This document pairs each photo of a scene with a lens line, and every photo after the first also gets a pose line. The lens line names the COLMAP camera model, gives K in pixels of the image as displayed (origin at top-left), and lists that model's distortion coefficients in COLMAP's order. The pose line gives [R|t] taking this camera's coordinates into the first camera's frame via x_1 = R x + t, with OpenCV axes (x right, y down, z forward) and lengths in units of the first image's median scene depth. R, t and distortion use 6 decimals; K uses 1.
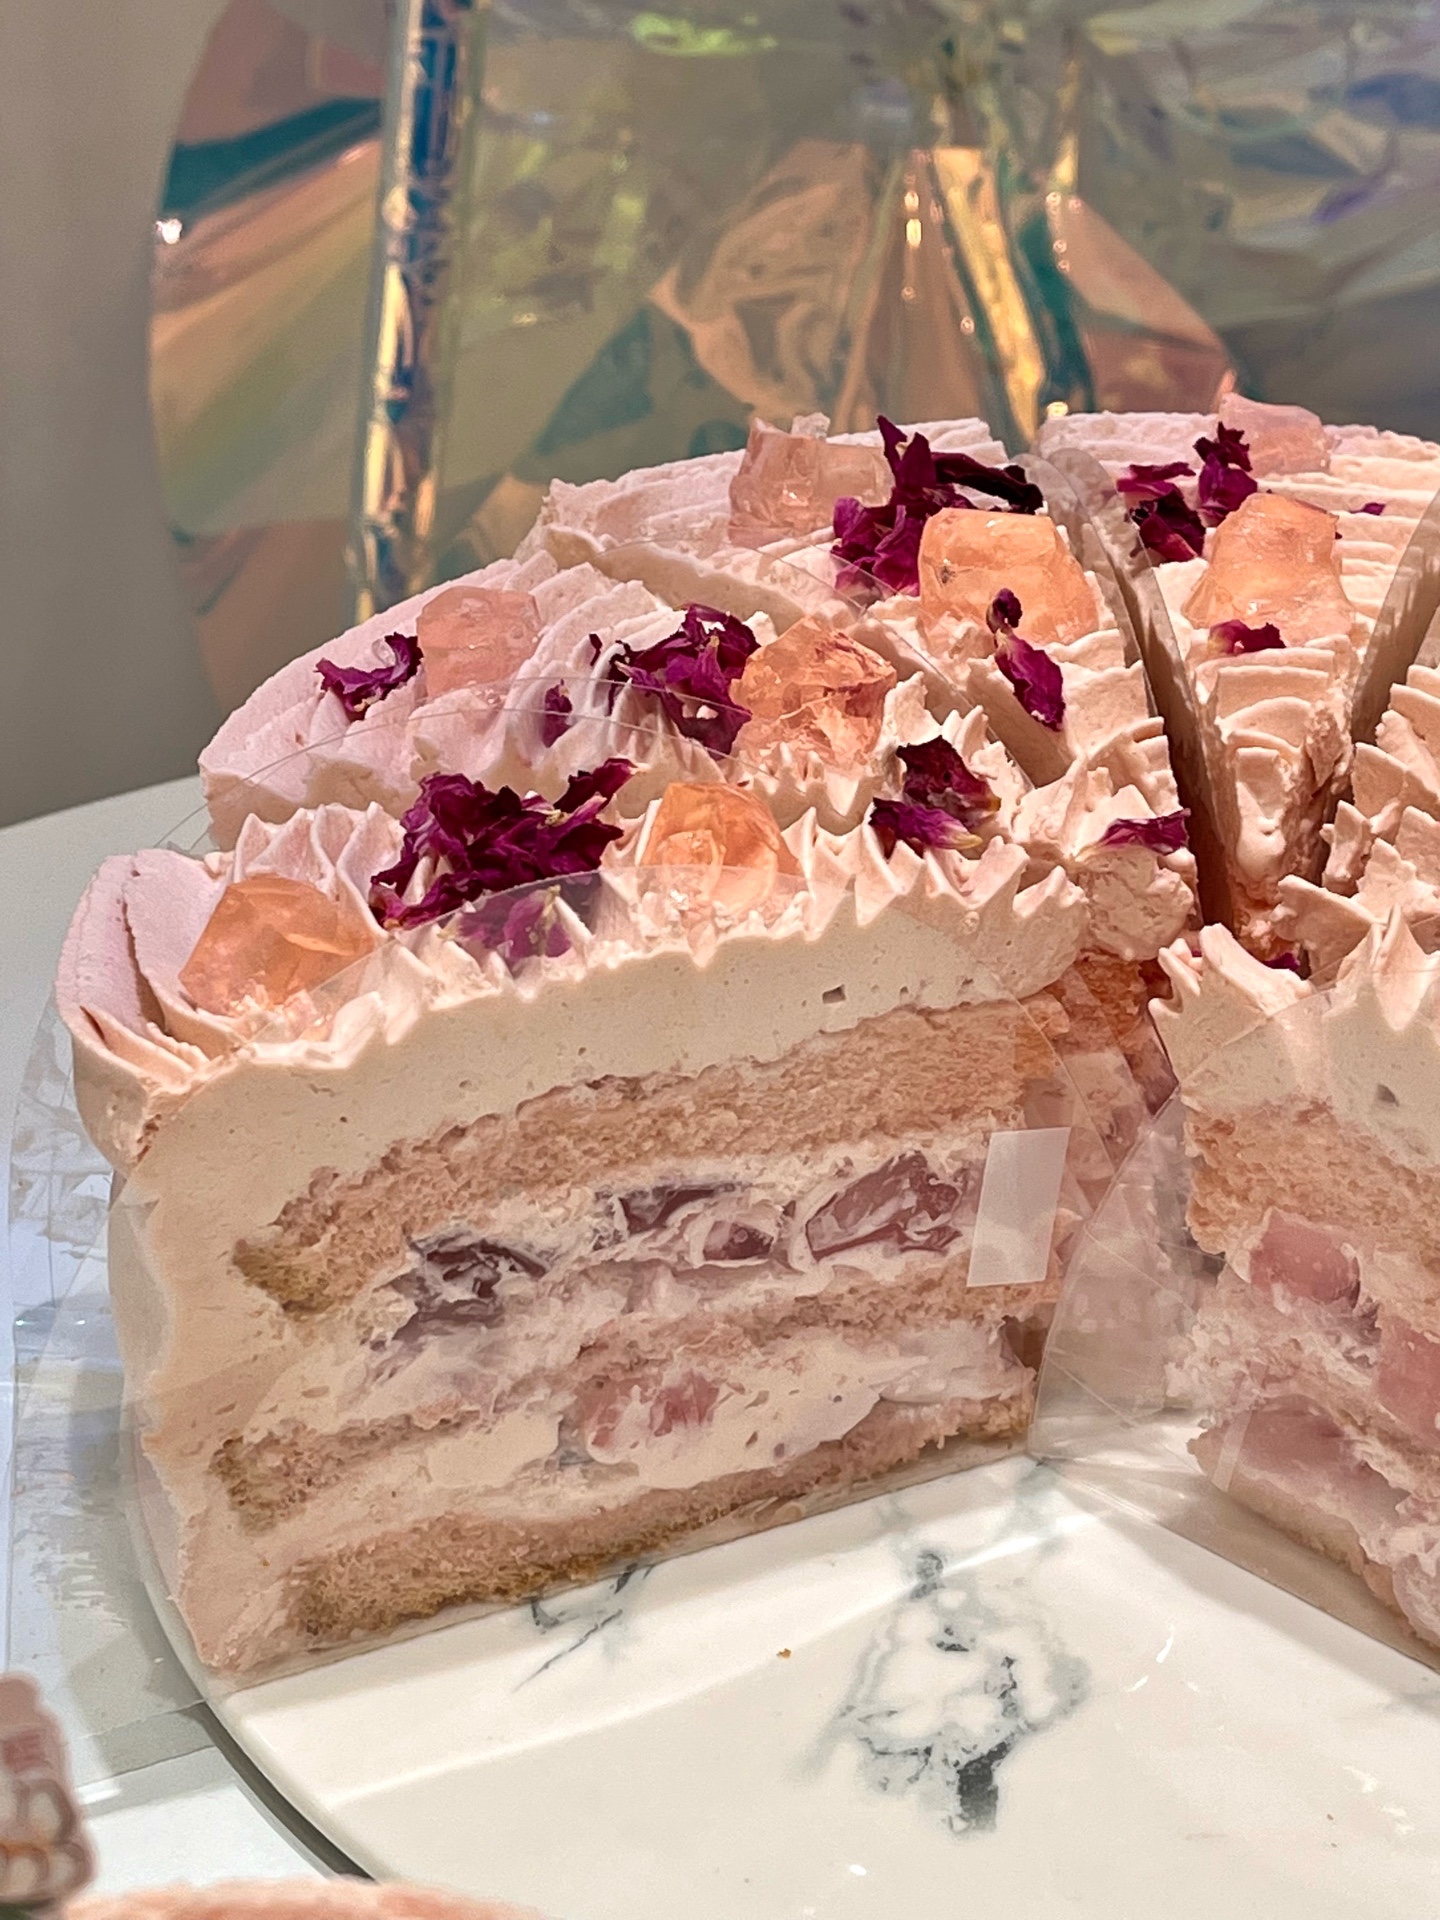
lens RADIAL K [[4078.3, 0, 664.4], [0, 4078.3, 997.9], [0, 0, 1]] dist [0.170372, 0.000000]
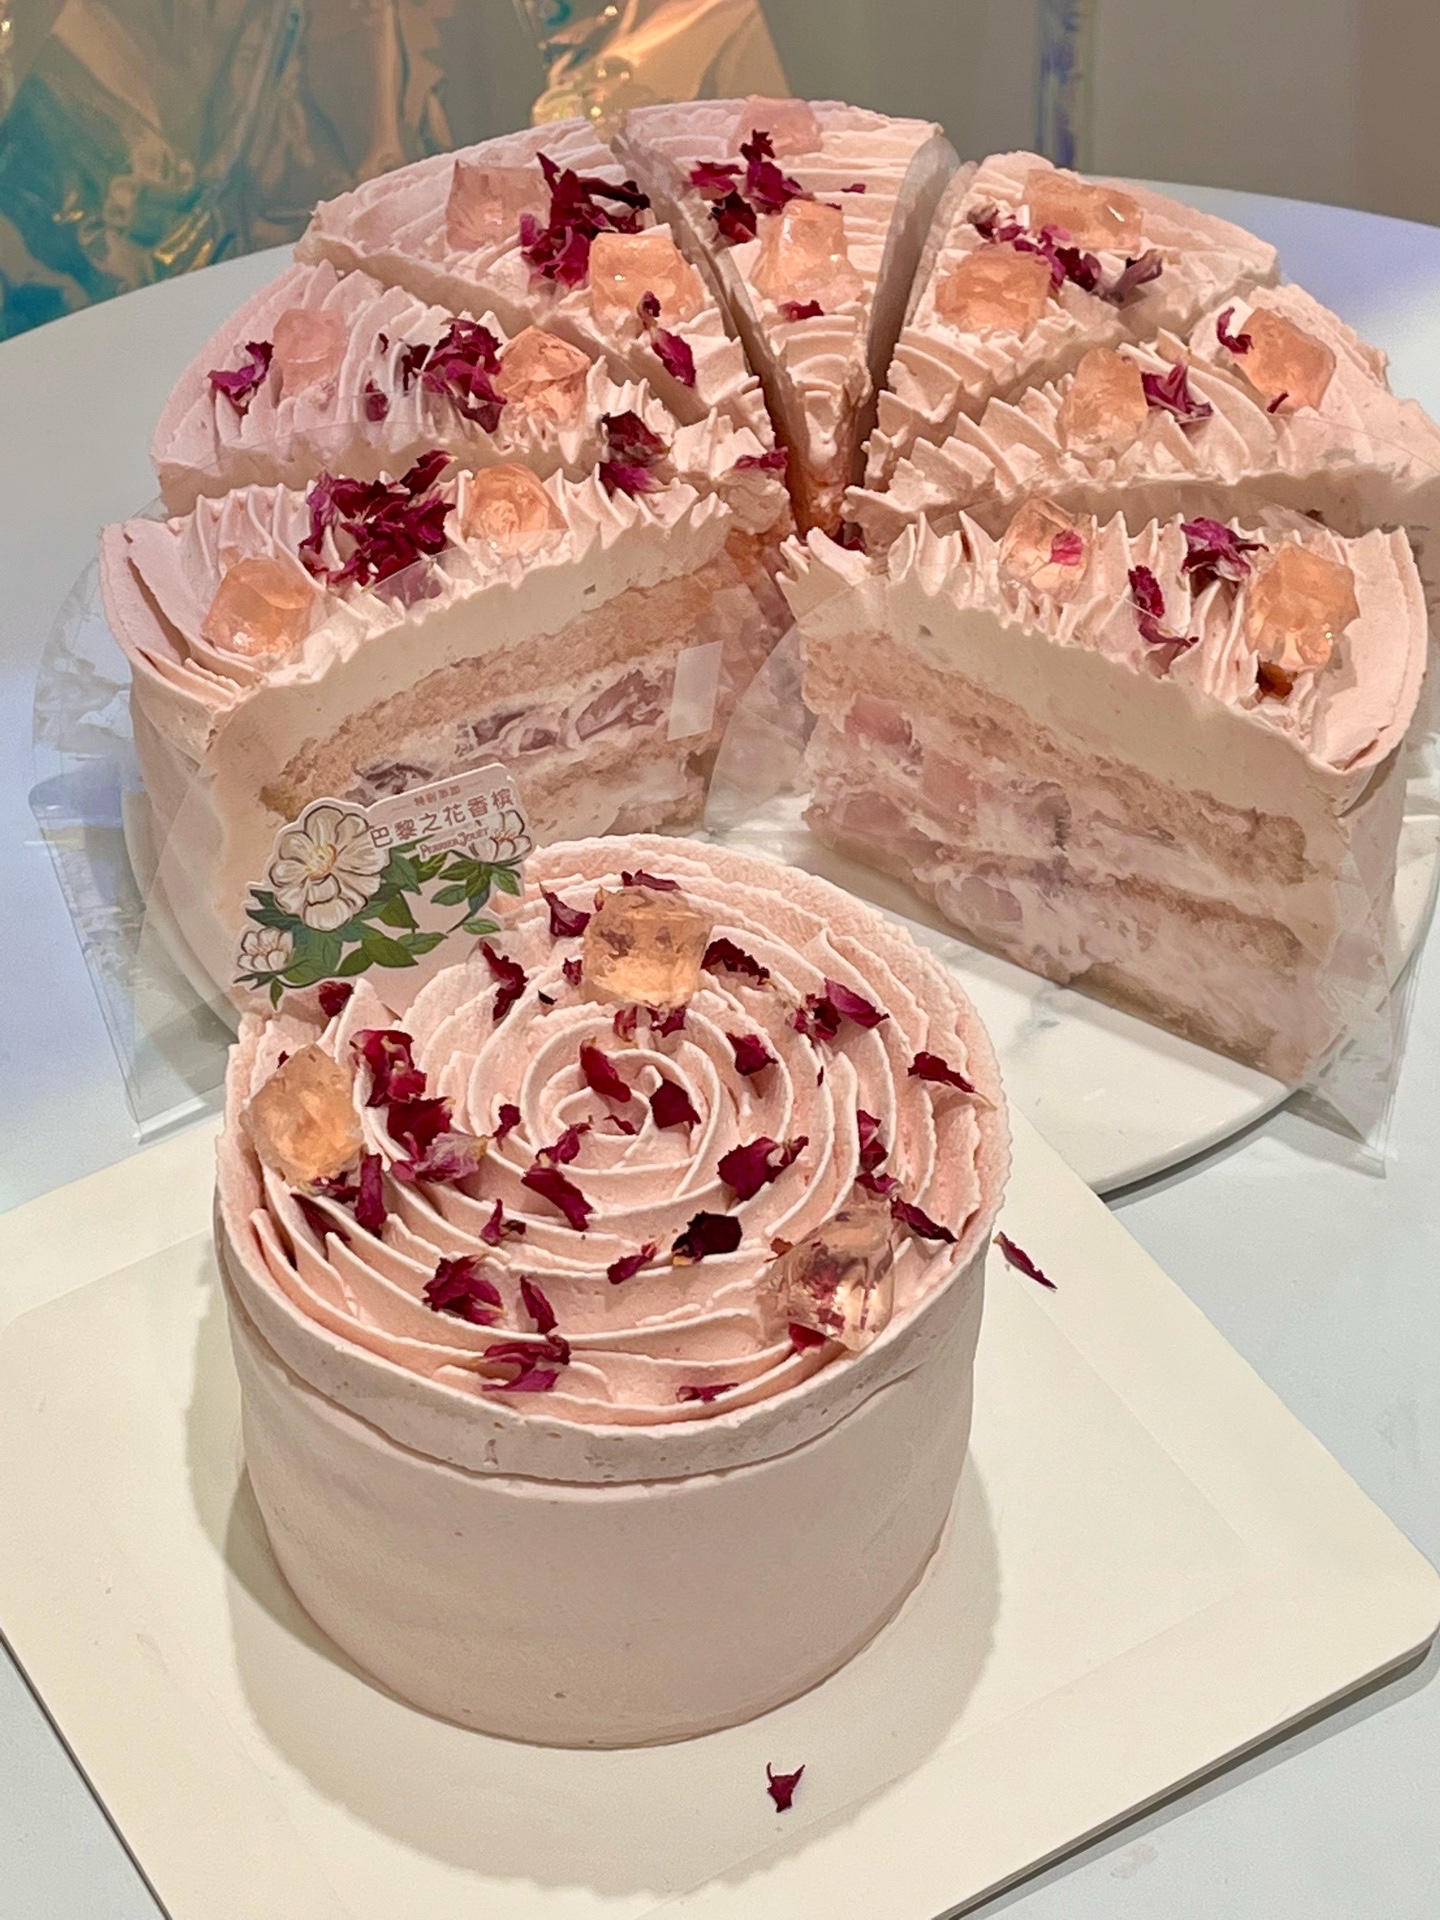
lens RADIAL K [[3992.7, 0, 677.9], [0, 3992.7, 958.7], [0, 0, 1]] dist [0.181116, 0.000000]
pose [[0.979621, -0.116967, 0.163285, -0.198352], [0.075813, 0.968136, 0.238673, -0.232300], [-0.185999, -0.221430, 0.957274, -0.566042]]
